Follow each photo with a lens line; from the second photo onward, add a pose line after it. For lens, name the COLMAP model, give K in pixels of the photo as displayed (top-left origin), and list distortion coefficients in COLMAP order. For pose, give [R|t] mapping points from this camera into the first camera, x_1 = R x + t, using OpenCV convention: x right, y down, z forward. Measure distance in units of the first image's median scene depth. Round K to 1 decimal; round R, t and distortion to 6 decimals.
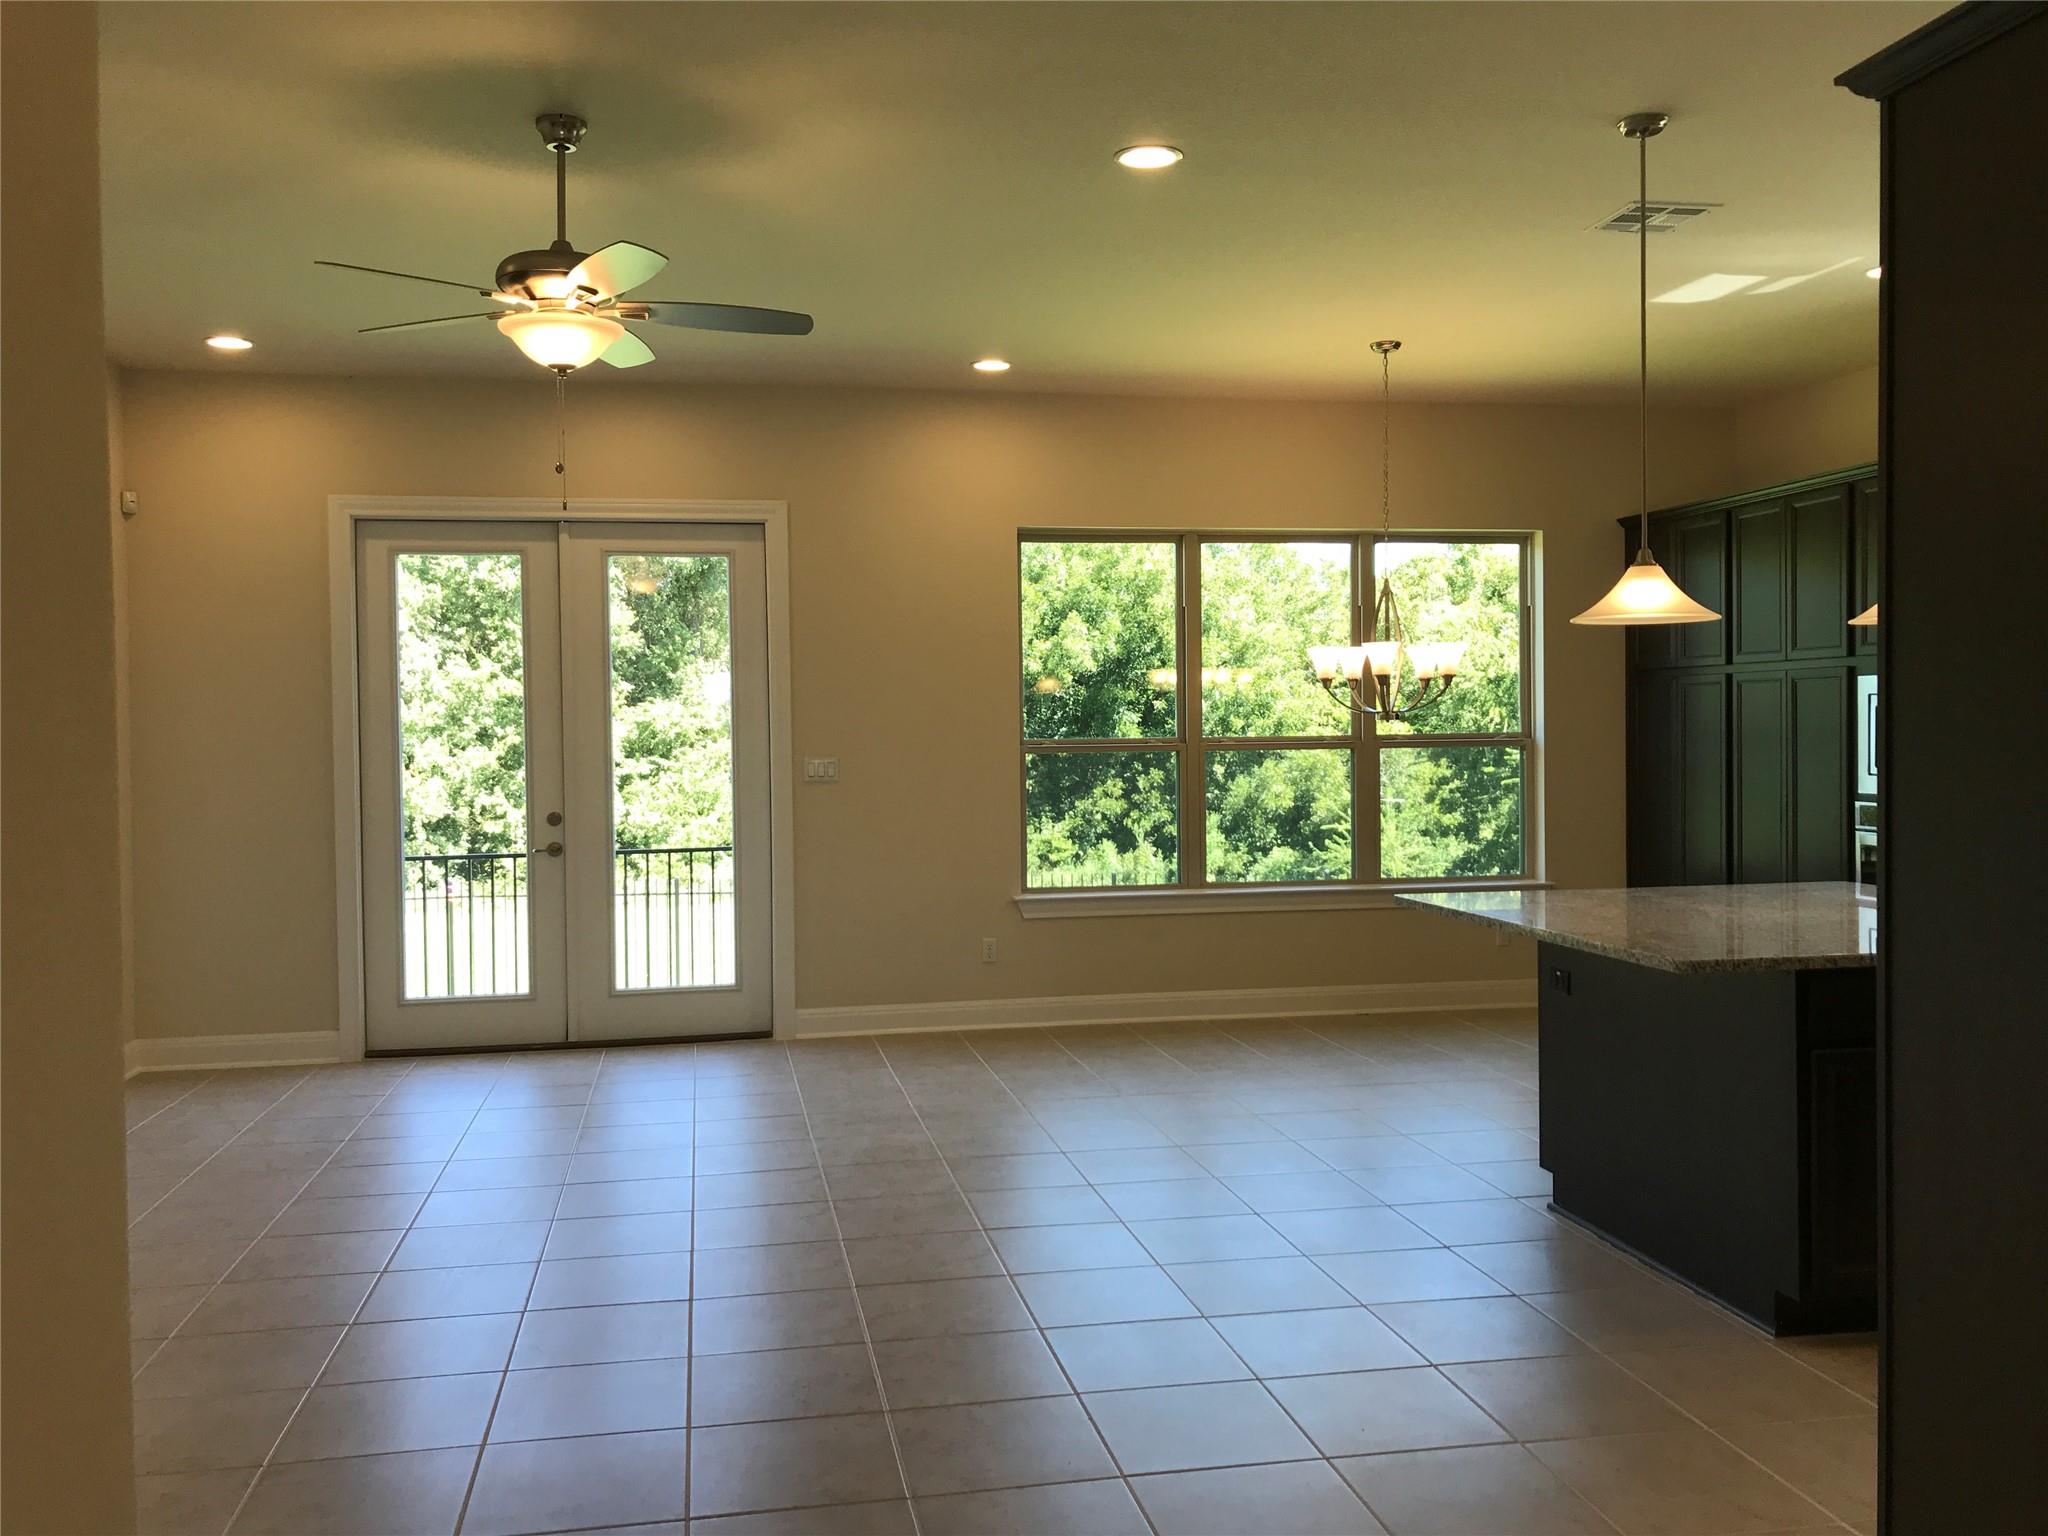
lens RADIAL K [[1683.0, 0, 1011.7], [0, 1683.0, 772.1], [0, 0, 1]] dist [0.046908, -0.074337]
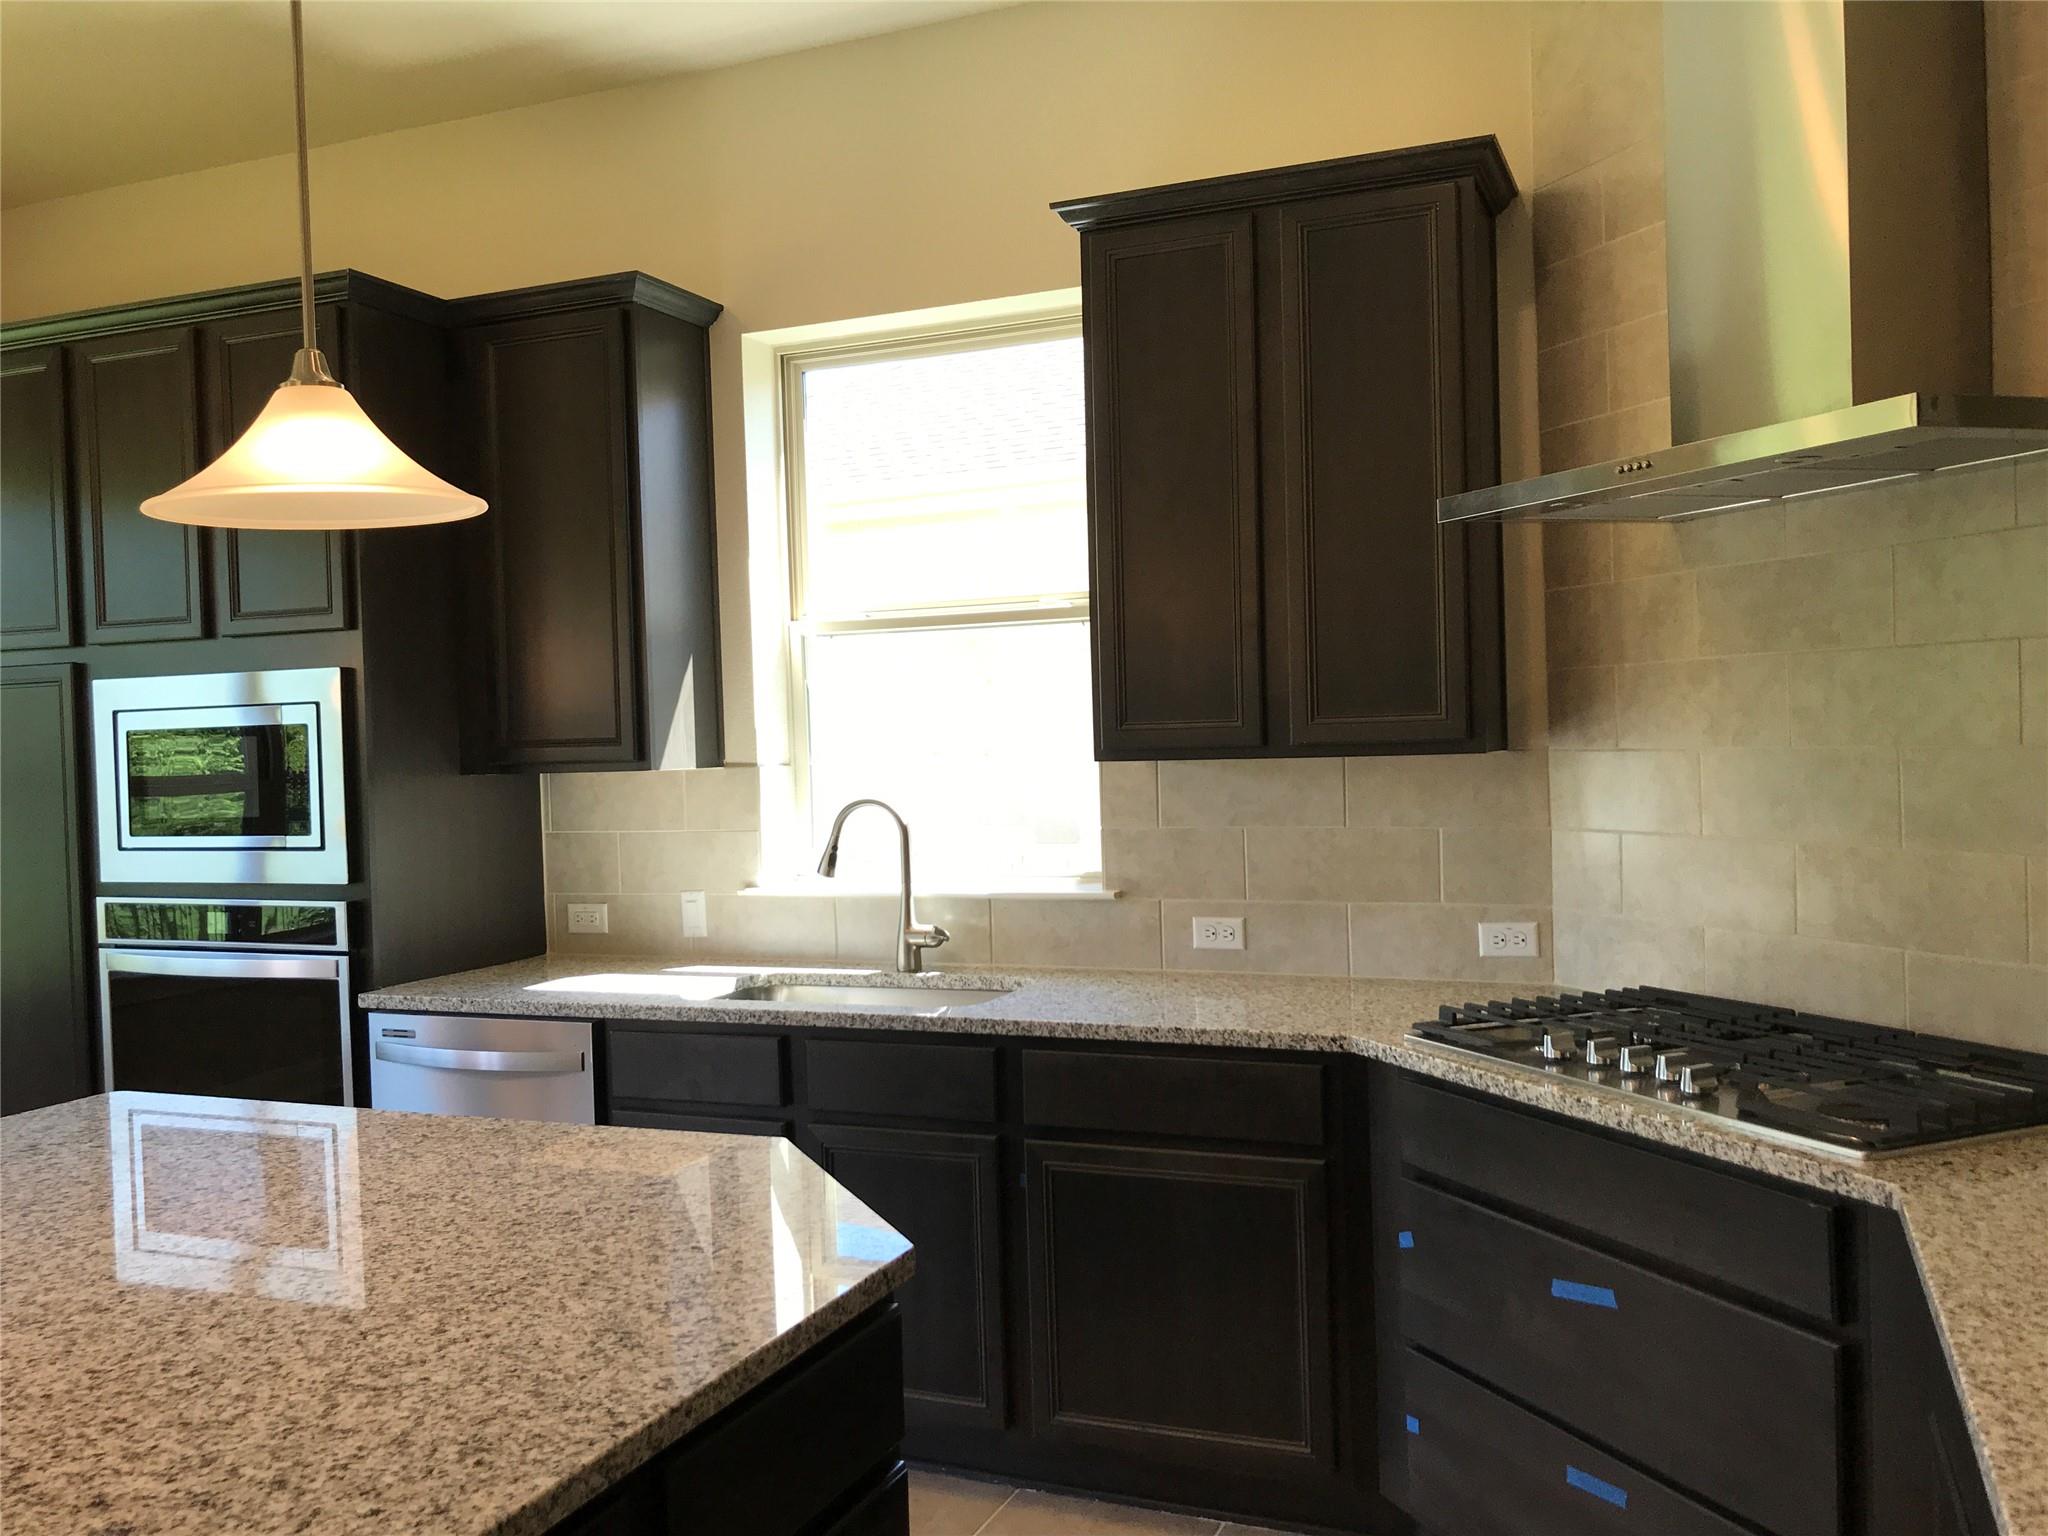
lens RADIAL K [[1683.0, 0, 1008.0], [0, 1683.0, 761.5], [0, 0, 1]] dist [0.046908, -0.074337]
pose [[0.548879, -0.017292, 0.835723, 0.162907], [0.043744, 0.999010, -0.008060, -0.009215], [-0.834756, 0.040982, 0.549093, 0.367999]]
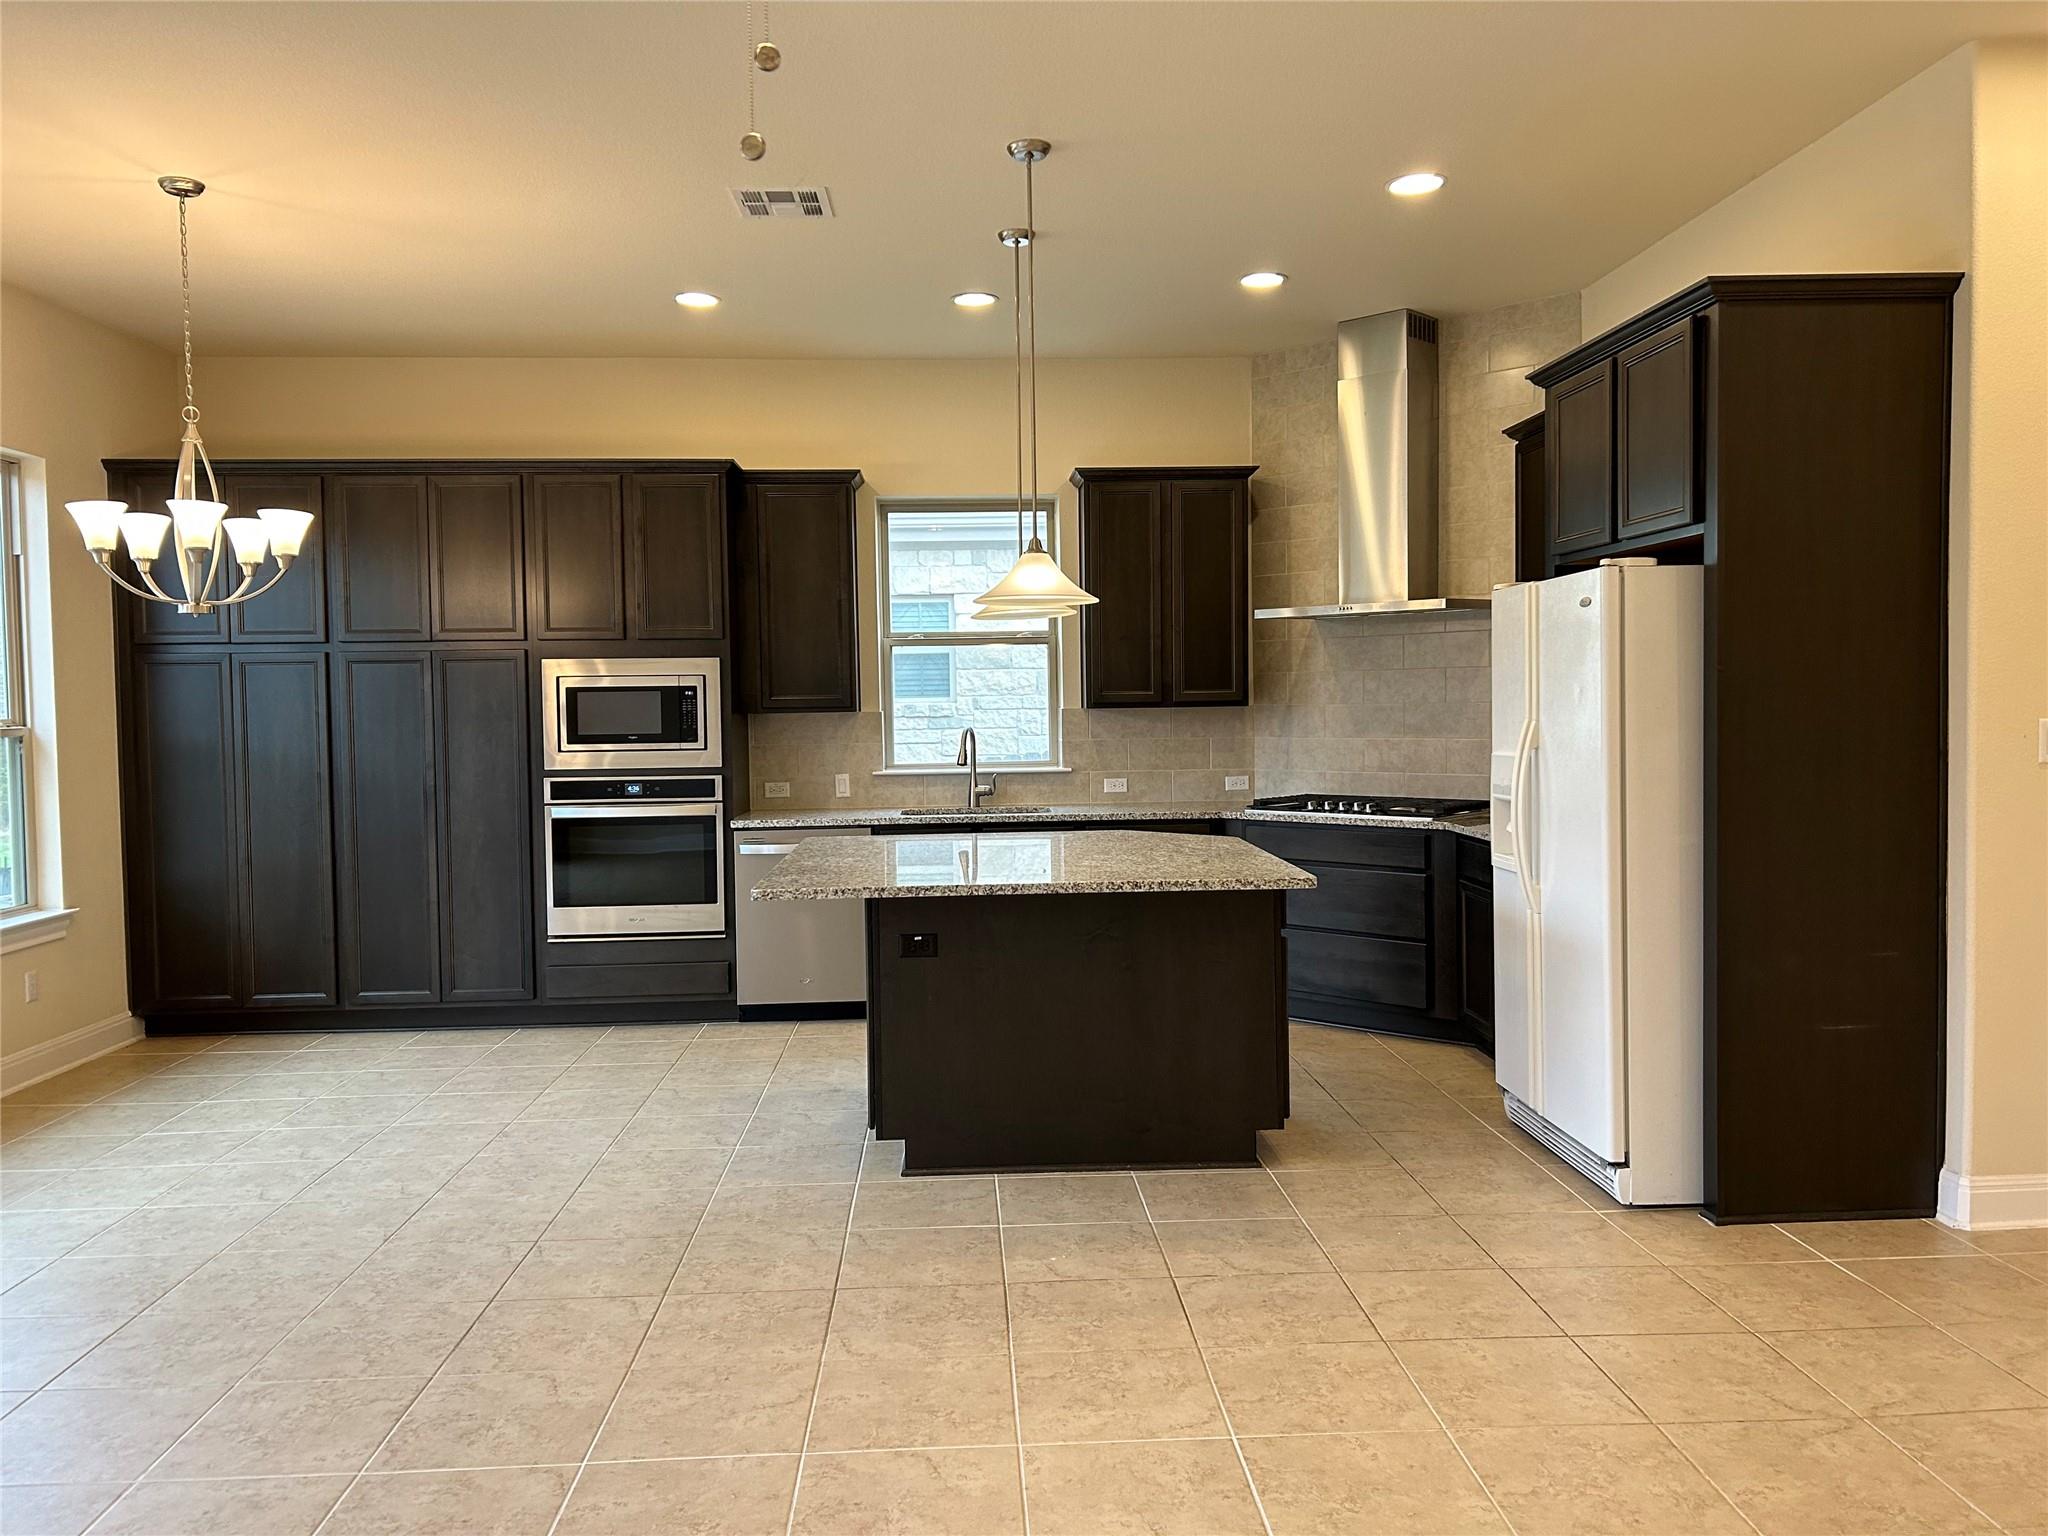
lens RADIAL K [[1529.5, 0, 1025.9], [0, 1529.5, 747.9], [0, 0, 1]] dist [0.061762, -0.074478]
pose [[0.134558, -0.023532, 0.990626, -0.358214], [0.038760, 0.999078, 0.018468, -0.006531], [-0.990147, 0.035912, 0.135346, 0.498653]]
